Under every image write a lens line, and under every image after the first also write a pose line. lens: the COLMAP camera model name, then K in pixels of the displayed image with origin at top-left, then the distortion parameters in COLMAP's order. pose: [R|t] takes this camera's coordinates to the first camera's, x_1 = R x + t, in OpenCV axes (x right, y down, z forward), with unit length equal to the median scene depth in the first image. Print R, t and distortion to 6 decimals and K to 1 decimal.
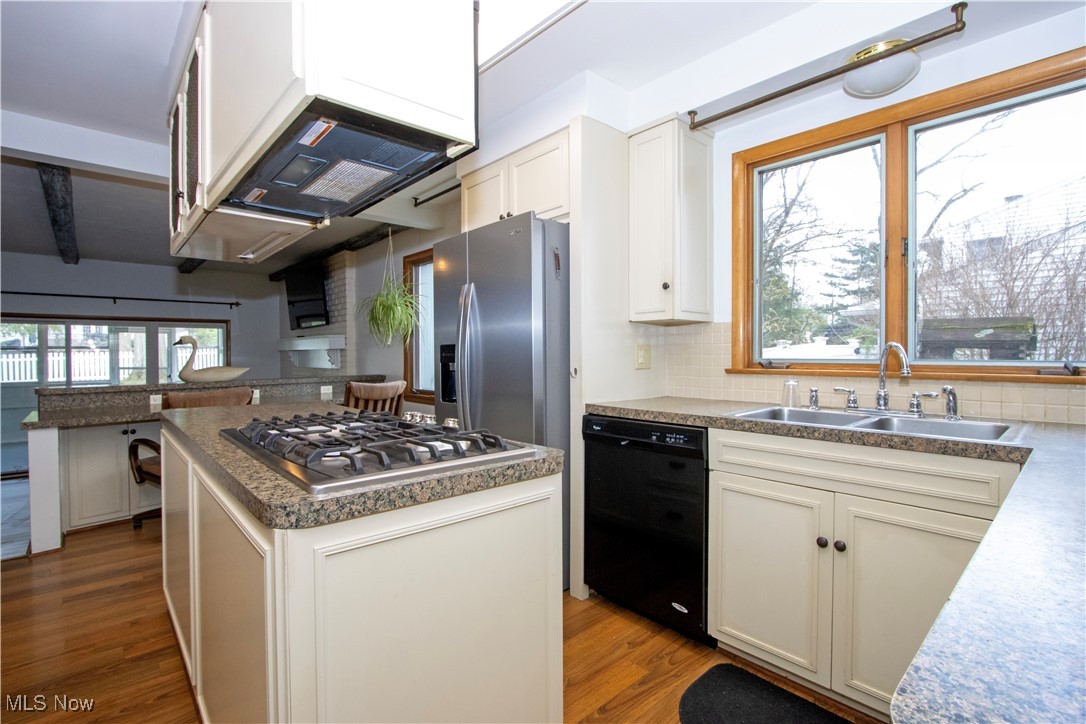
lens RADIAL K [[502.8, 0, 547.0], [0, 502.8, 360.1], [0, 0, 1]] dist [-0.022693, 0.003334]
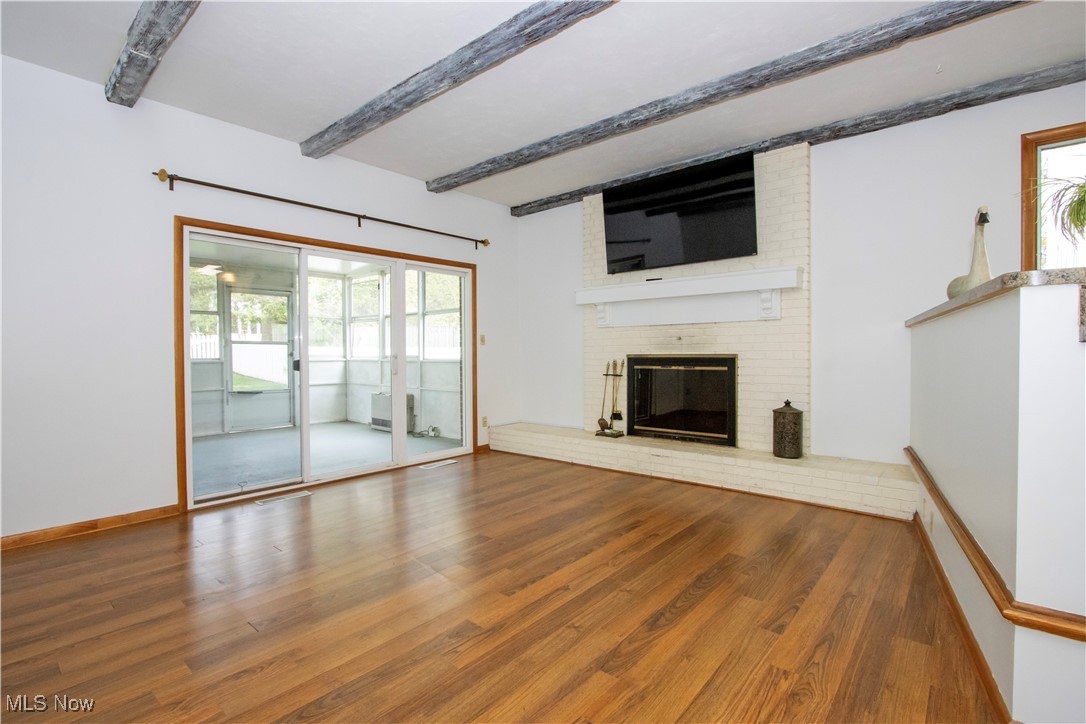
lens RADIAL K [[502.8, 0, 542.4], [0, 502.8, 361.5], [0, 0, 1]] dist [-0.022693, 0.003334]
pose [[0.992281, -0.004952, 0.123908, -0.749120], [0.004322, 0.999976, 0.005354, 0.064355], [-0.123931, -0.004778, 0.992279, 0.331204]]
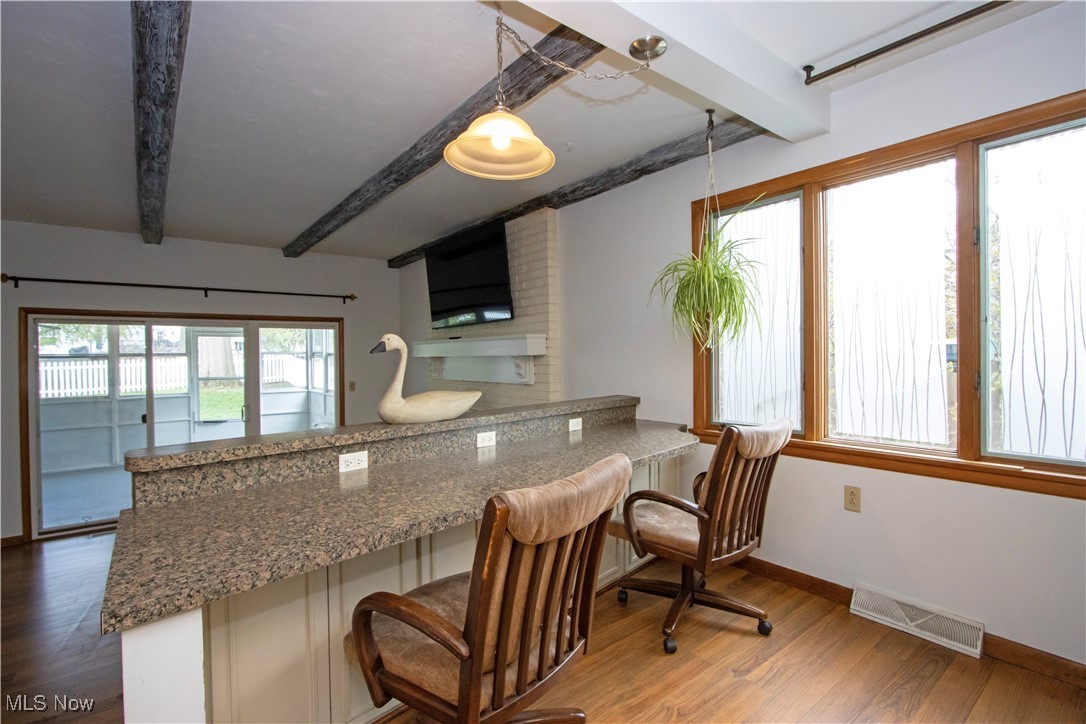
lens RADIAL K [[502.8, 0, 544.1], [0, 502.8, 360.3], [0, 0, 1]] dist [-0.022693, 0.003334]
pose [[0.997228, -0.006257, -0.074144, -0.318085], [0.005973, 0.999974, -0.004047, -0.011261], [0.074167, 0.003593, 0.997239, 0.295014]]
